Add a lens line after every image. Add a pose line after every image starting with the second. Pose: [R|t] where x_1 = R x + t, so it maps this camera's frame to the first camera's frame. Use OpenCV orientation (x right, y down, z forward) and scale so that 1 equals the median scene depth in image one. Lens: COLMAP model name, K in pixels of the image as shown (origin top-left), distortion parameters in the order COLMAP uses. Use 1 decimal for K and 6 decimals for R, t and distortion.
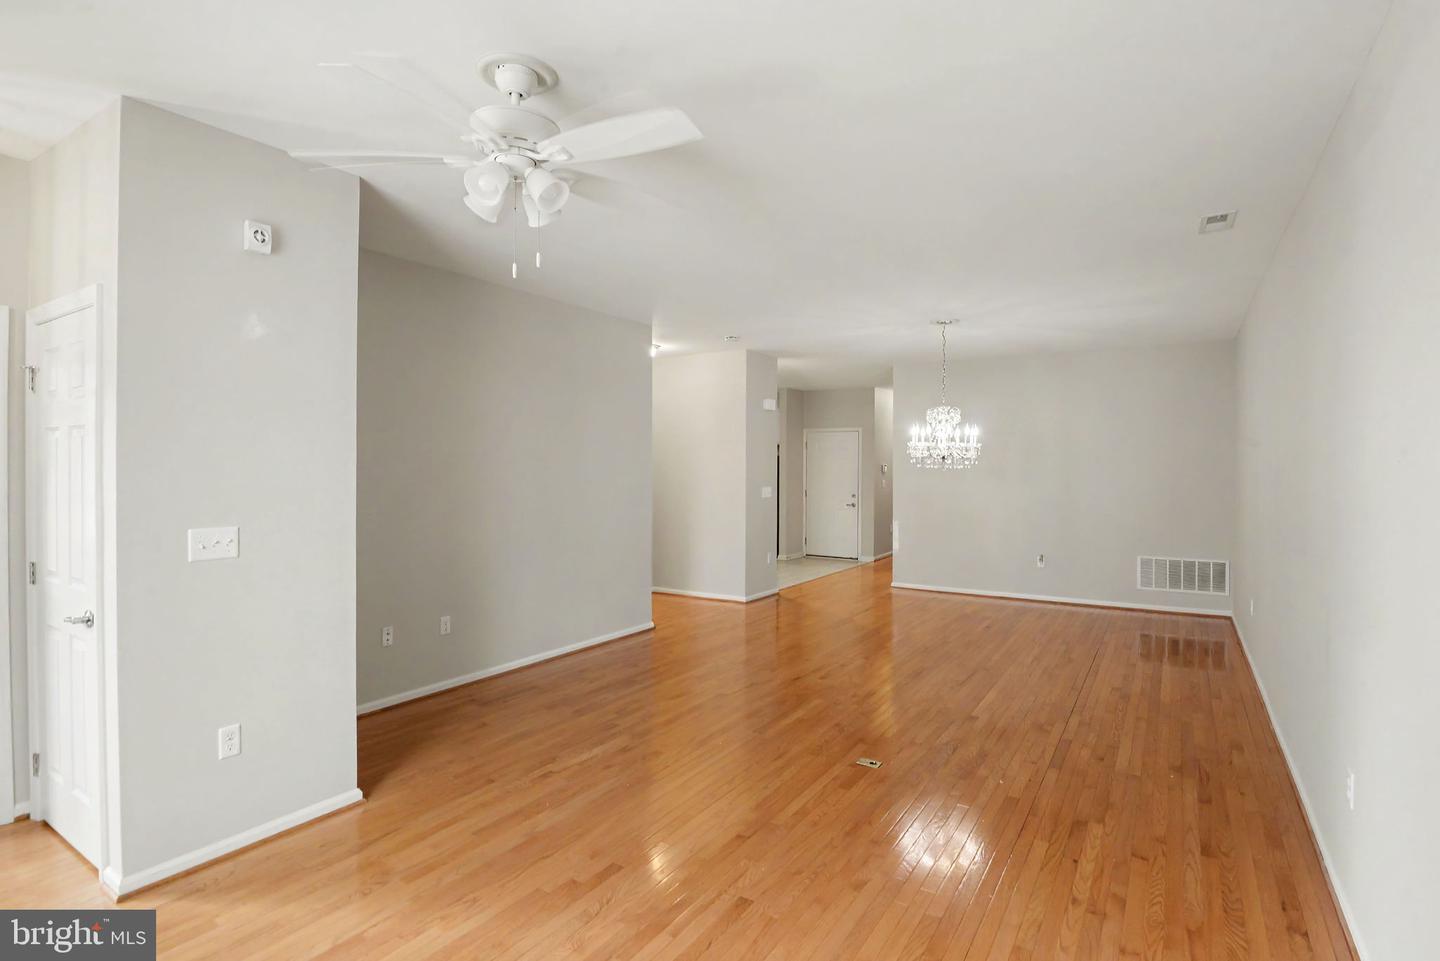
lens RADIAL K [[719.3, 0, 713.0], [0, 719.3, 479.9], [0, 0, 1]] dist [-0.002296, -0.003391]
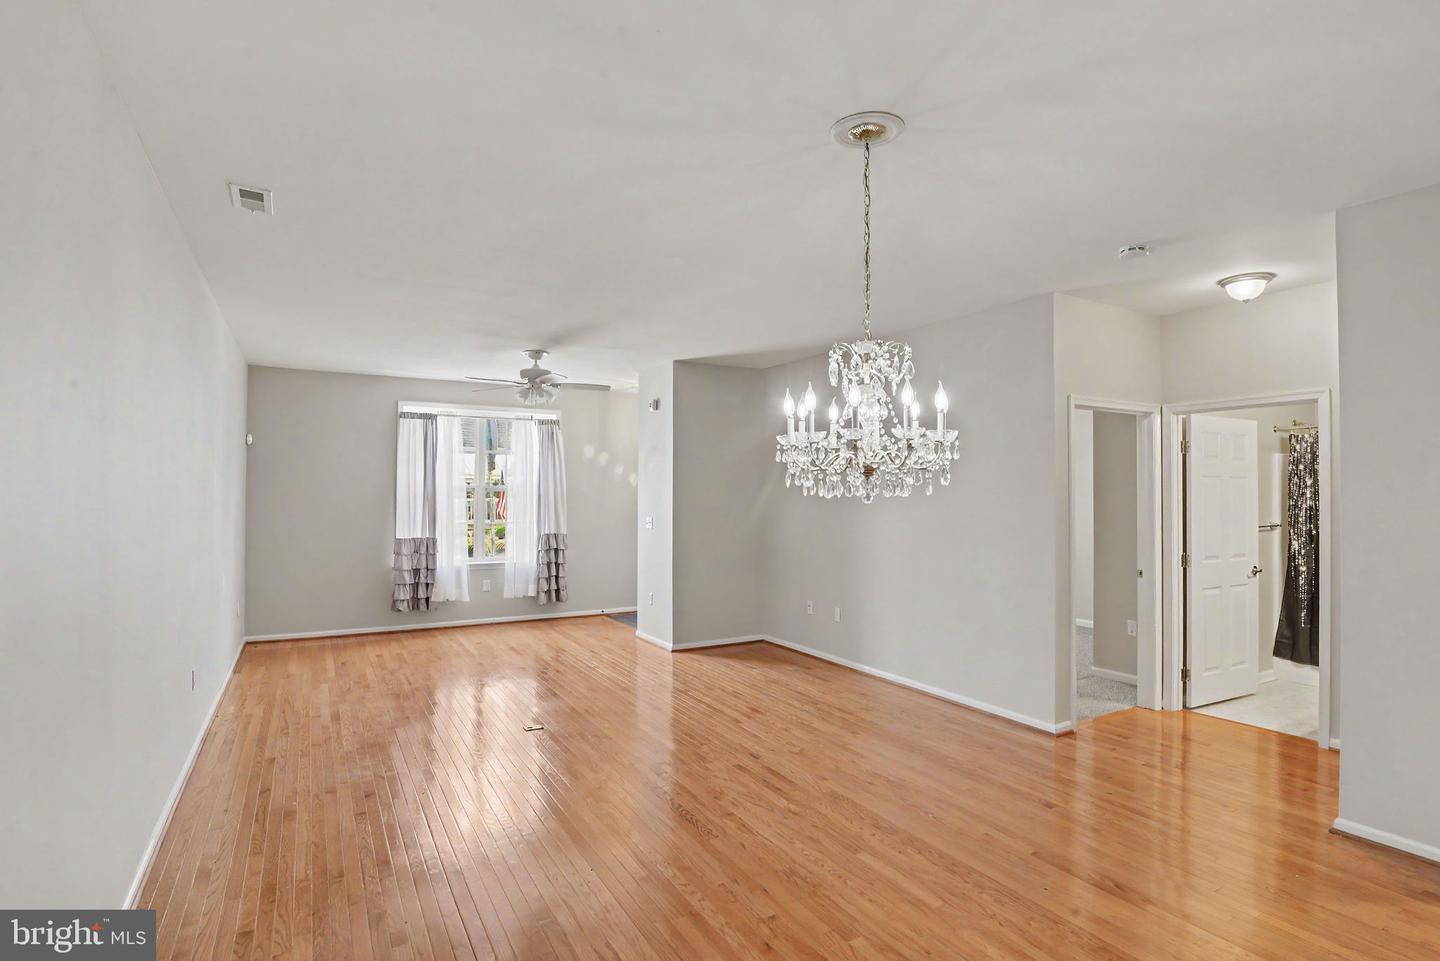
lens RADIAL K [[719.3, 0, 712.3], [0, 719.3, 486.9], [0, 0, 1]] dist [-0.002296, -0.003391]
pose [[-0.468165, -0.022305, -0.883359, 0.871175], [-0.023885, 0.999636, -0.012583, -0.008743], [0.883318, 0.015208, -0.468527, 1.366102]]
